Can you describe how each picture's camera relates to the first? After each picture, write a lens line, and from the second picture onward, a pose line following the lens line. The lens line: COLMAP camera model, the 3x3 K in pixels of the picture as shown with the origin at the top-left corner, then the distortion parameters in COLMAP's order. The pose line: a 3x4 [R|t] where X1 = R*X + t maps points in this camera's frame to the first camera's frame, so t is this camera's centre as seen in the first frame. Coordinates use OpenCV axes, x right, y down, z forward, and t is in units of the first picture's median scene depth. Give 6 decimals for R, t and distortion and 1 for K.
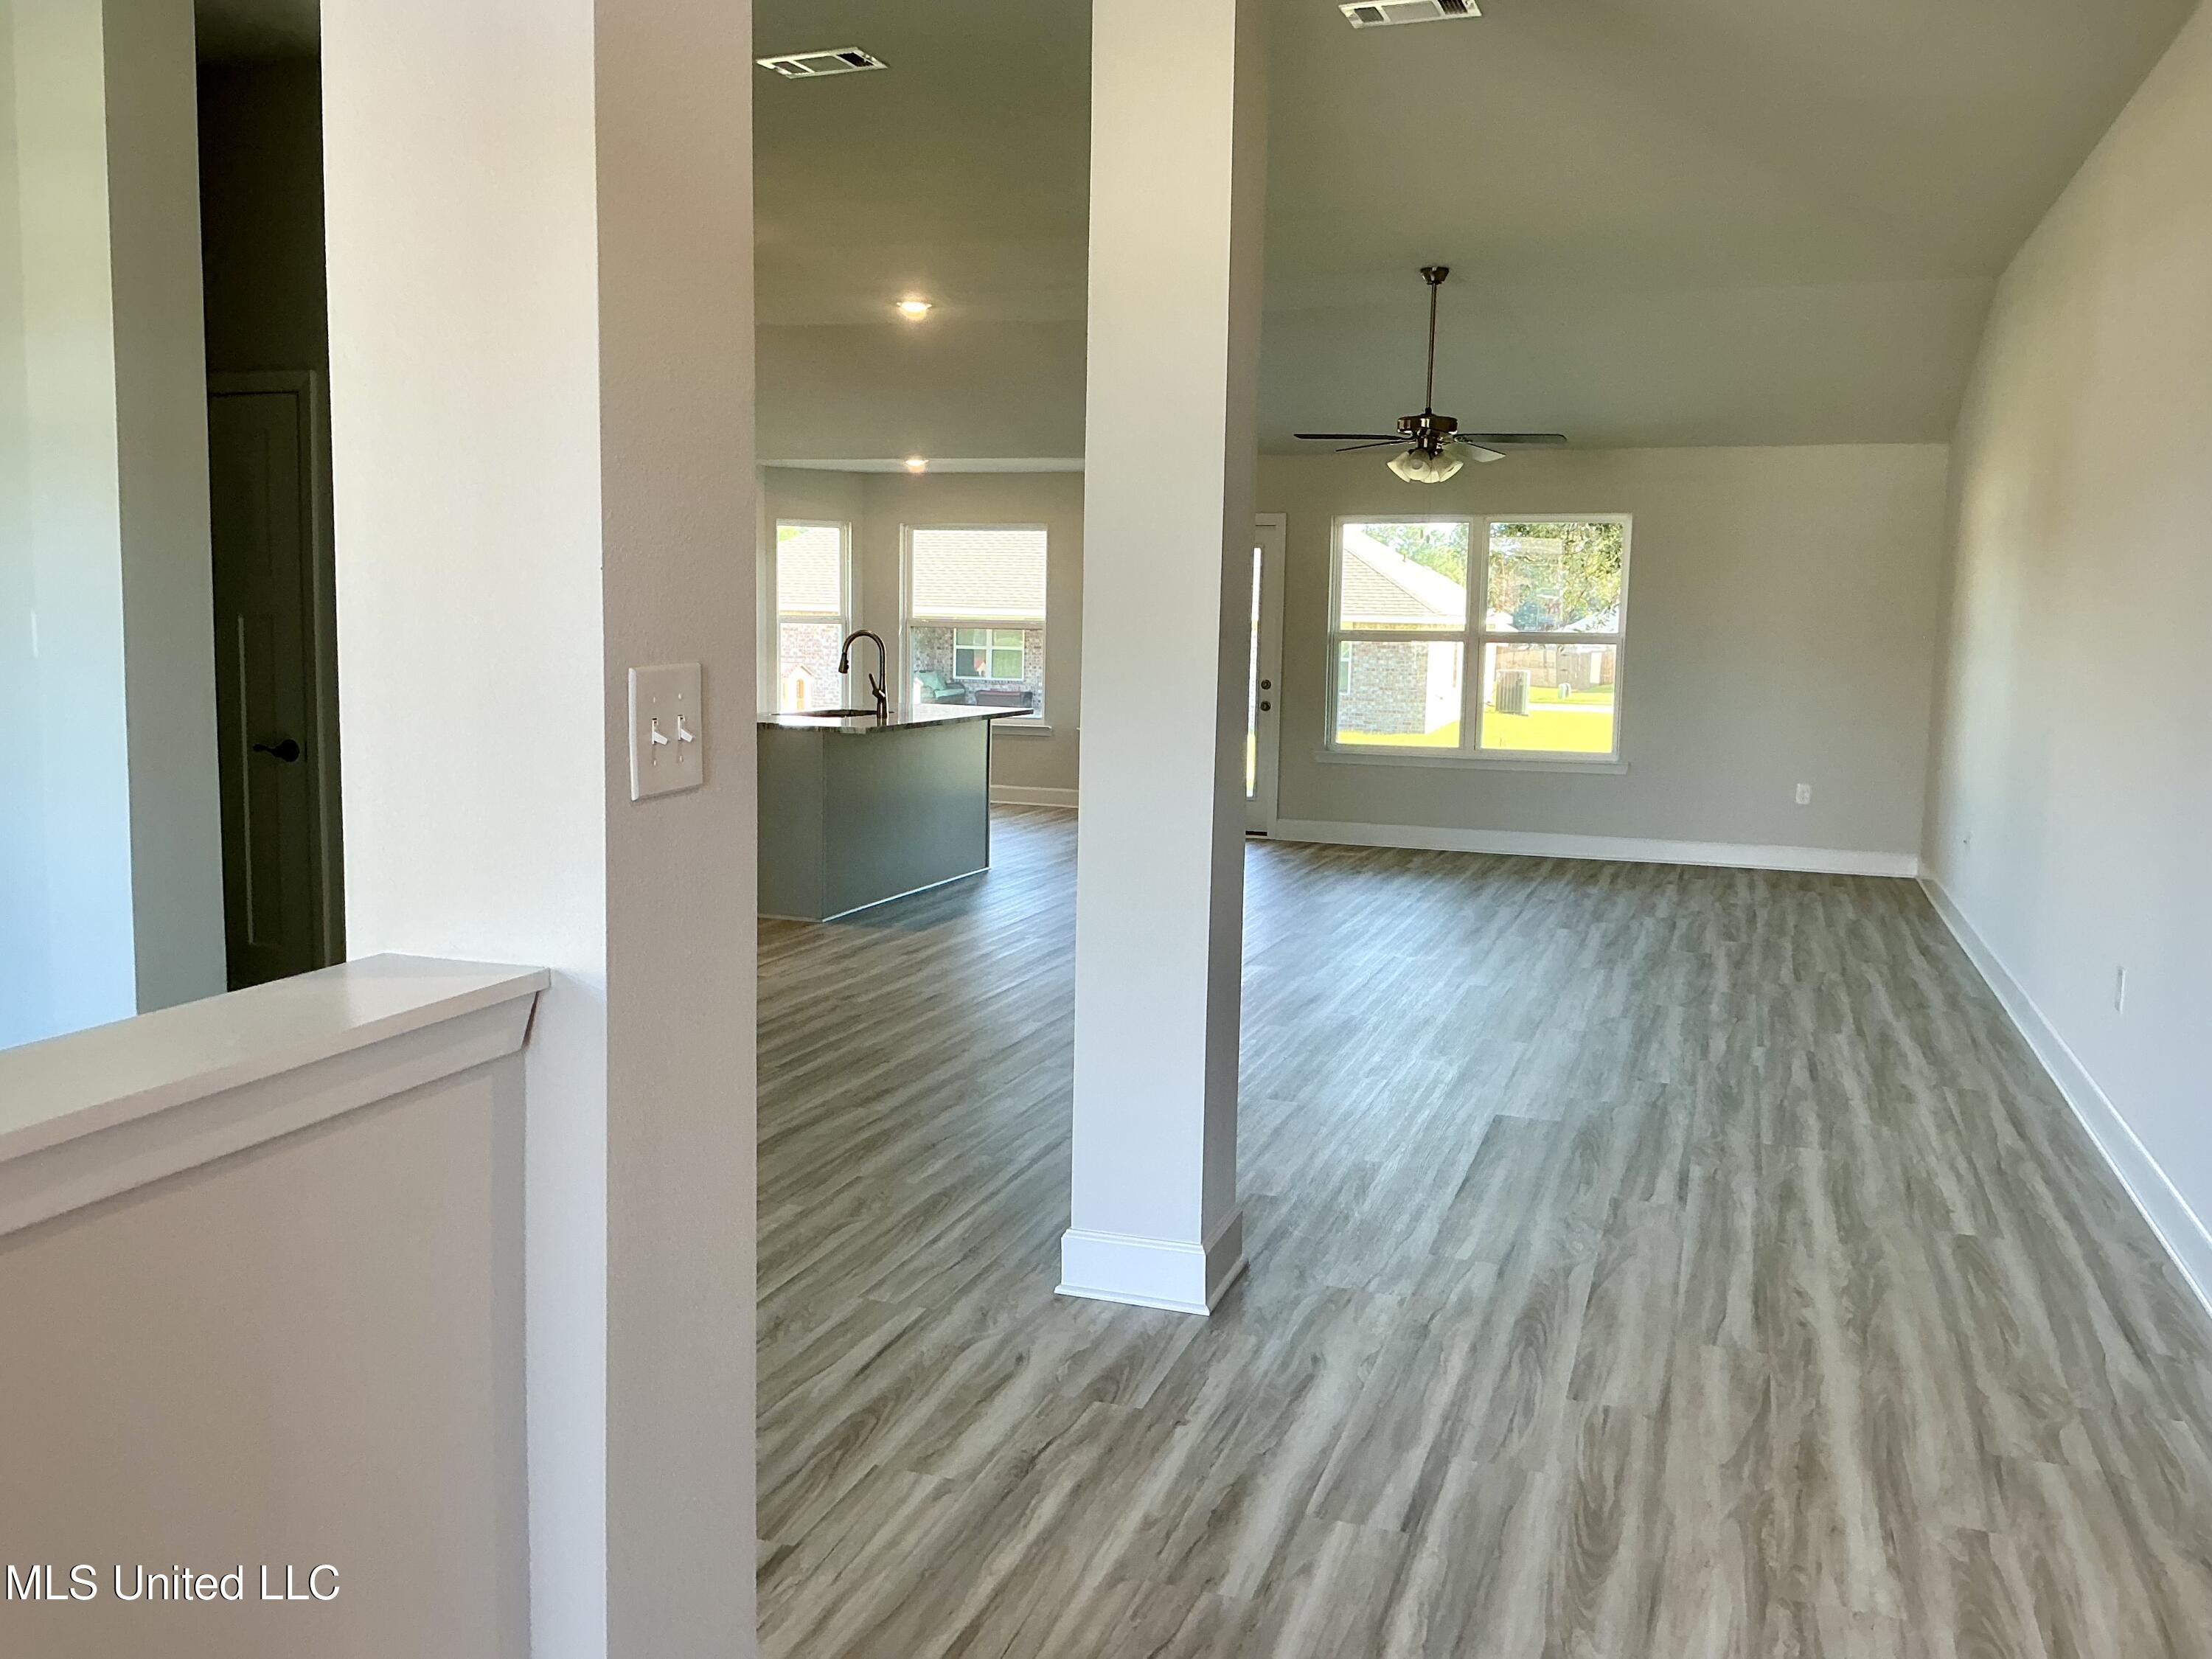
lens RADIAL K [[1826.9, 0, 1099.0], [0, 1826.9, 819.7], [0, 0, 1]] dist [0.084417, -0.165760]
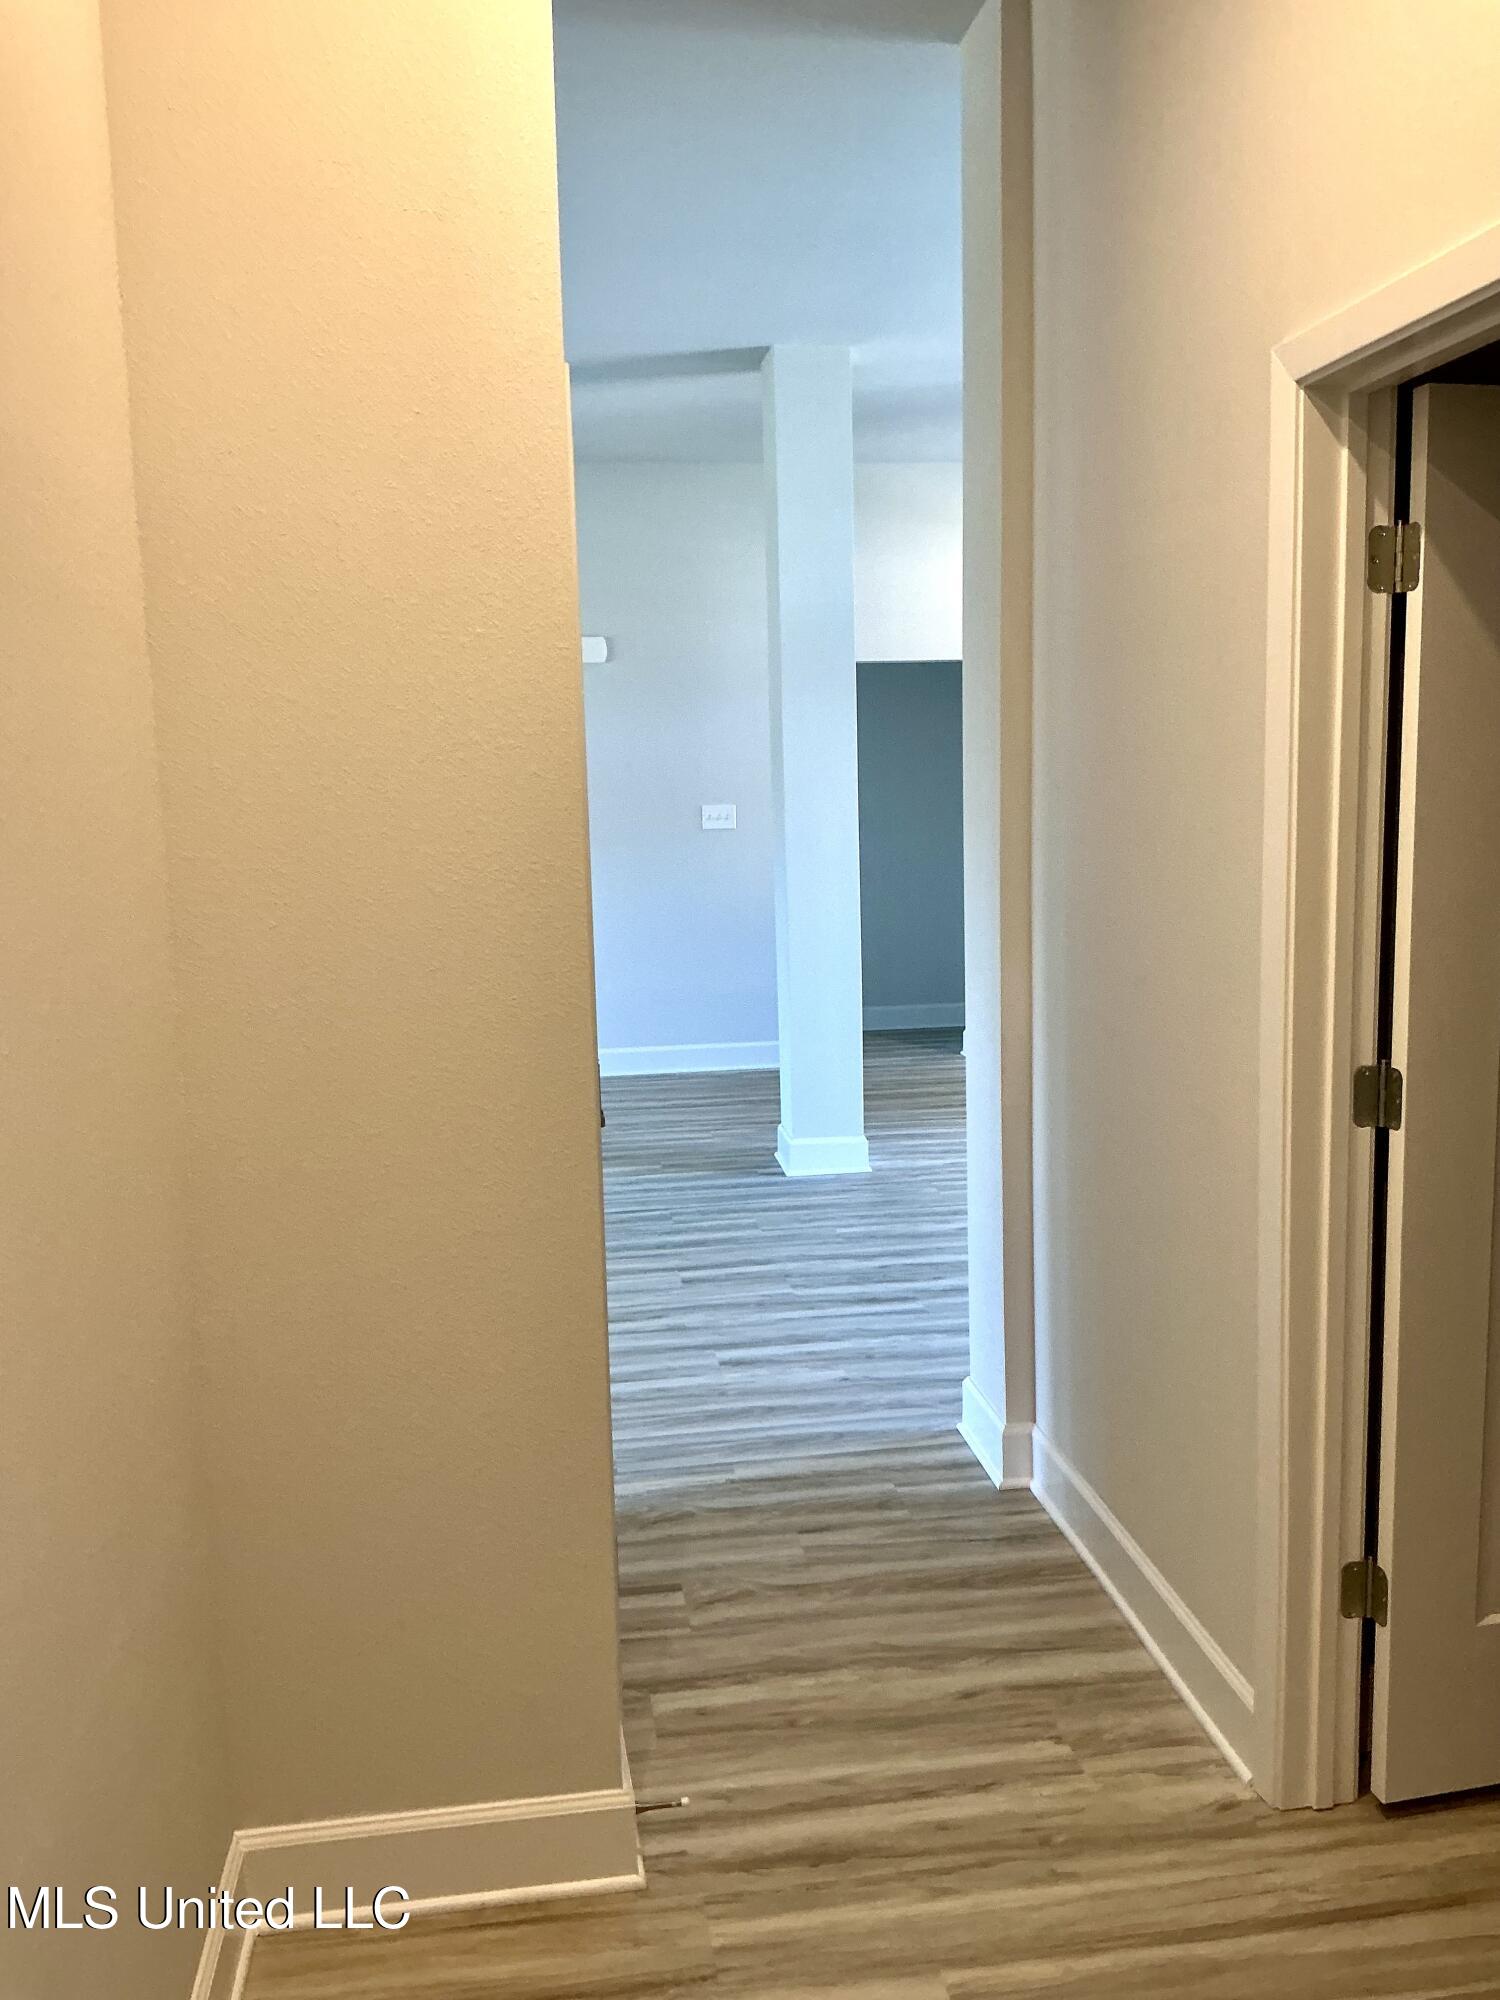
lens RADIAL K [[1651.8, 0, 744.2], [0, 1651.8, 1008.7], [0, 0, 1]] dist [0.084417, -0.165760]
pose [[-0.460392, -0.137439, 0.877012, -1.228106], [0.117175, 0.969889, 0.213506, -0.235713], [-0.879948, 0.201060, -0.430425, 1.579700]]
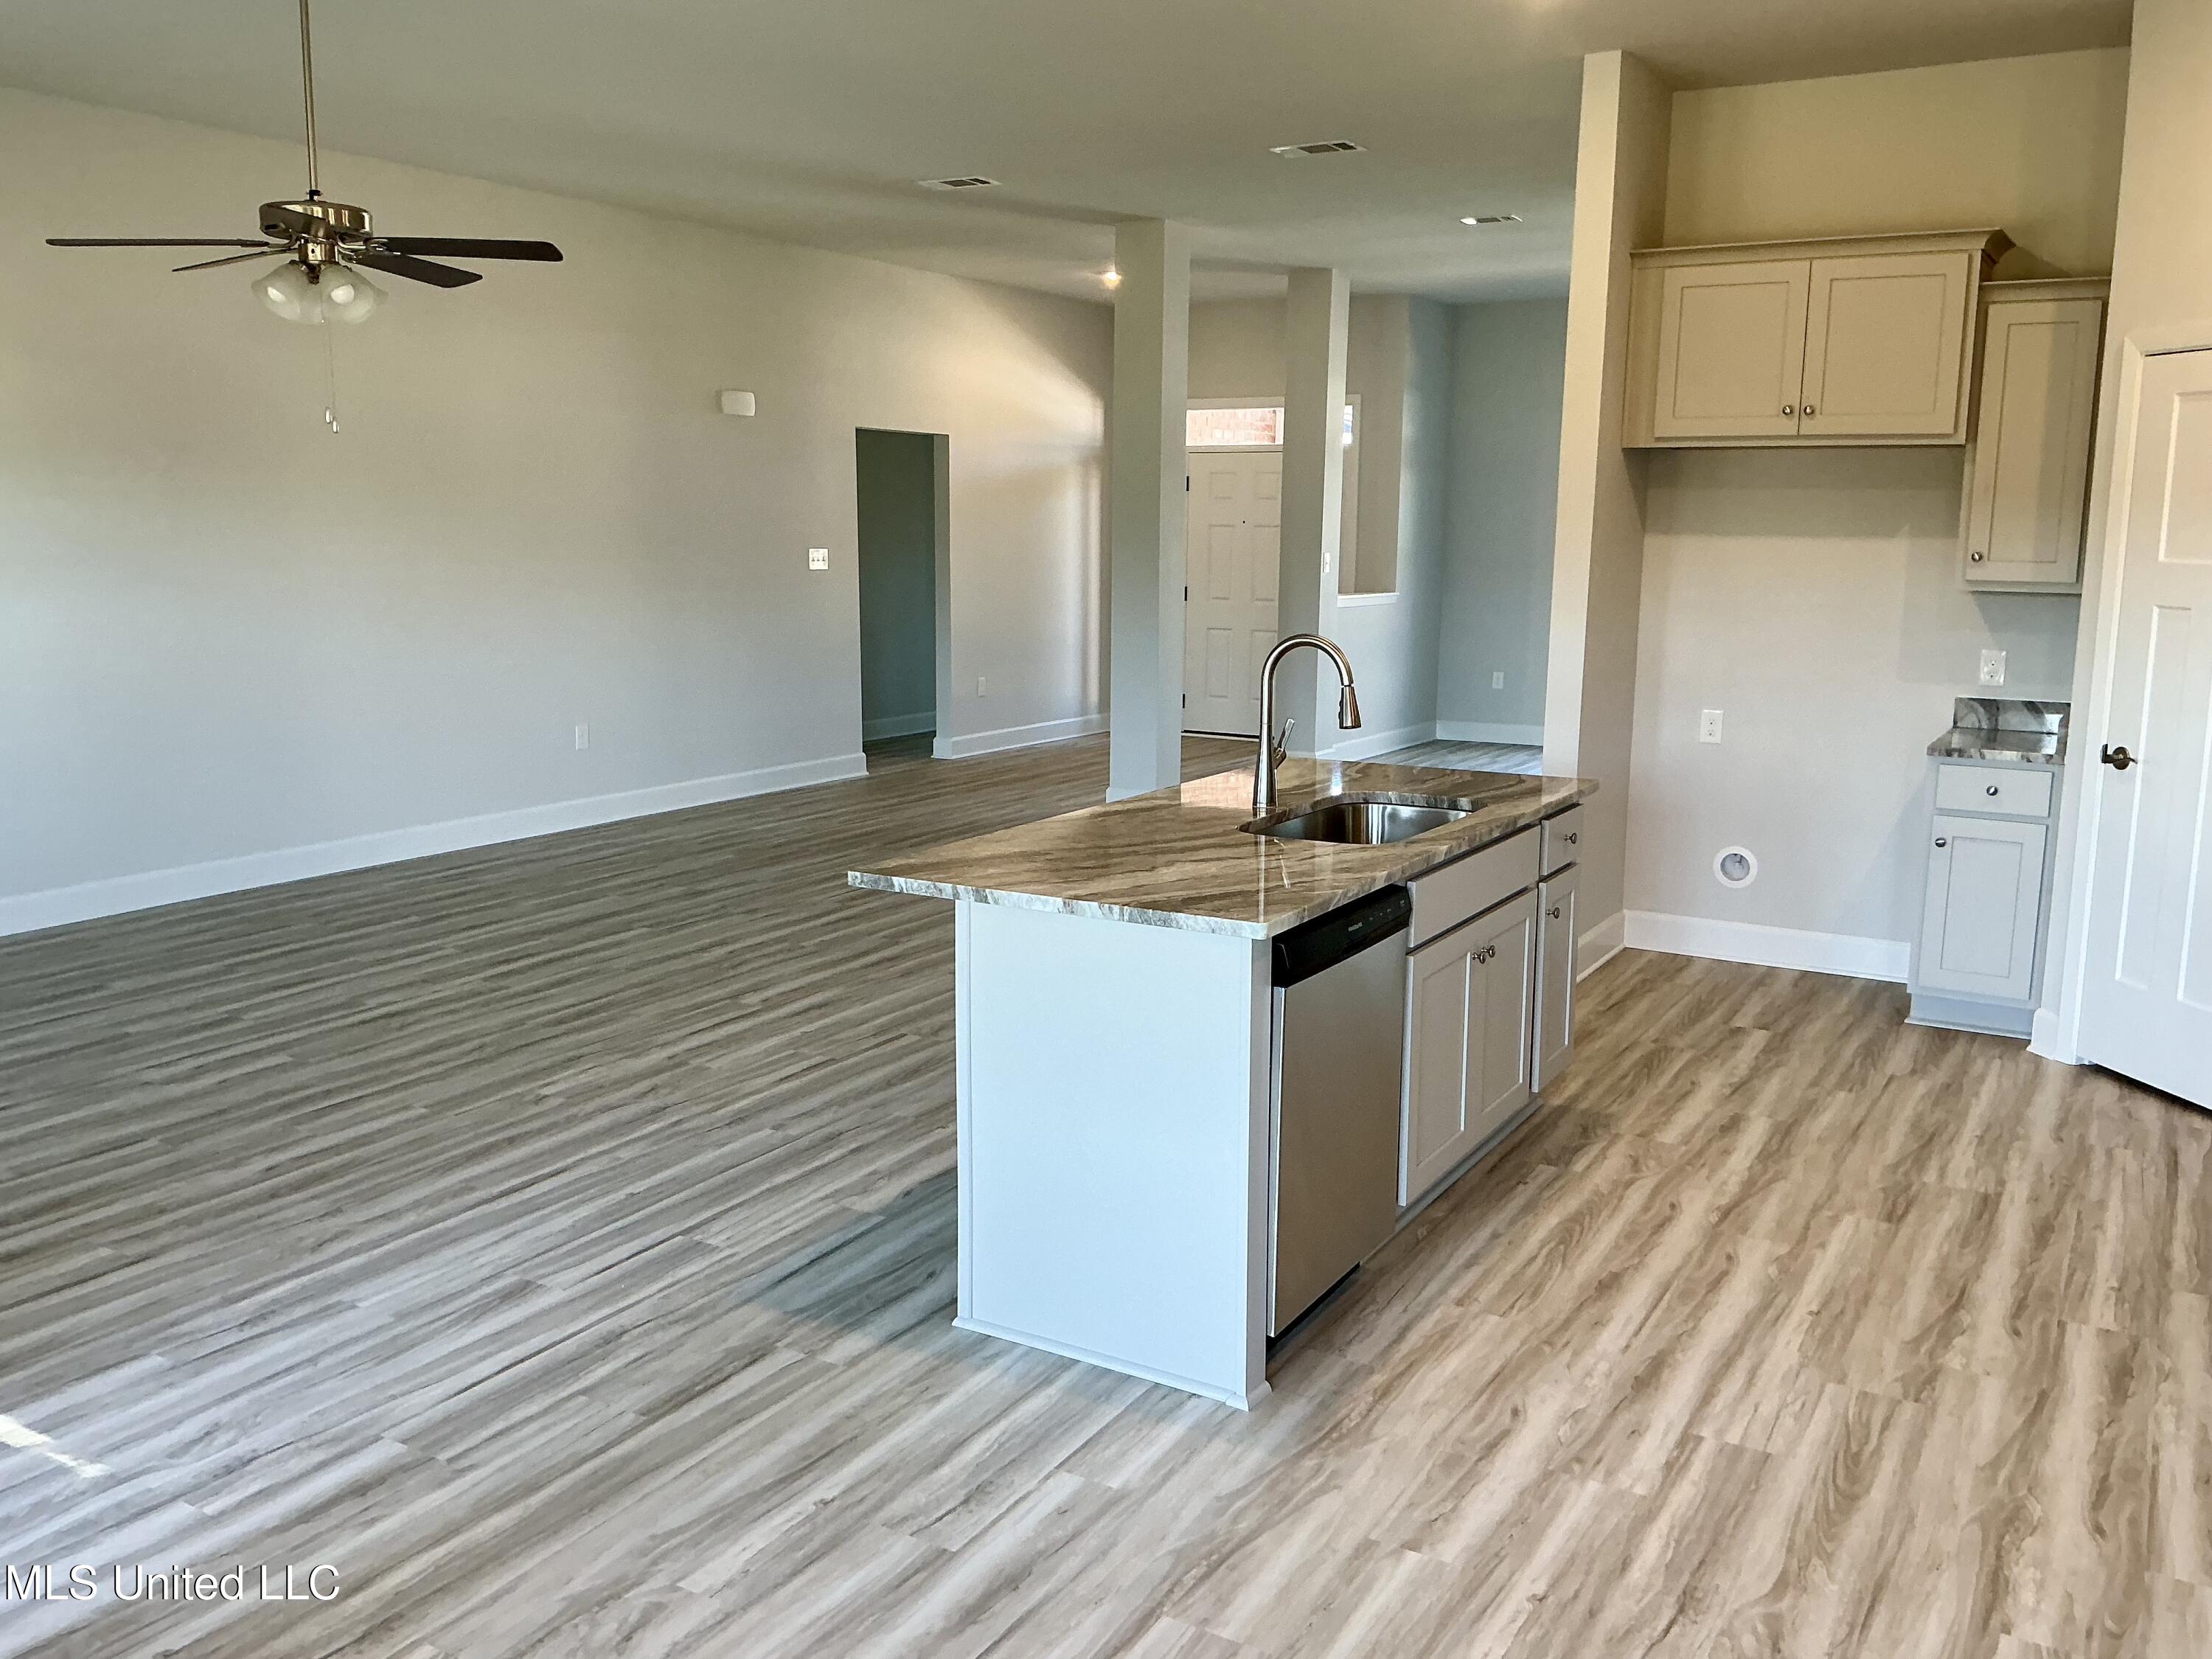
lens RADIAL K [[1826.9, 0, 1105.9], [0, 1826.9, 828.1], [0, 0, 1]] dist [0.084417, -0.165760]
pose [[-0.980623, -0.062696, 0.185600, -0.348730], [-0.007812, 0.959167, 0.282732, -0.395502], [-0.195748, 0.275804, -0.941071, 3.059929]]
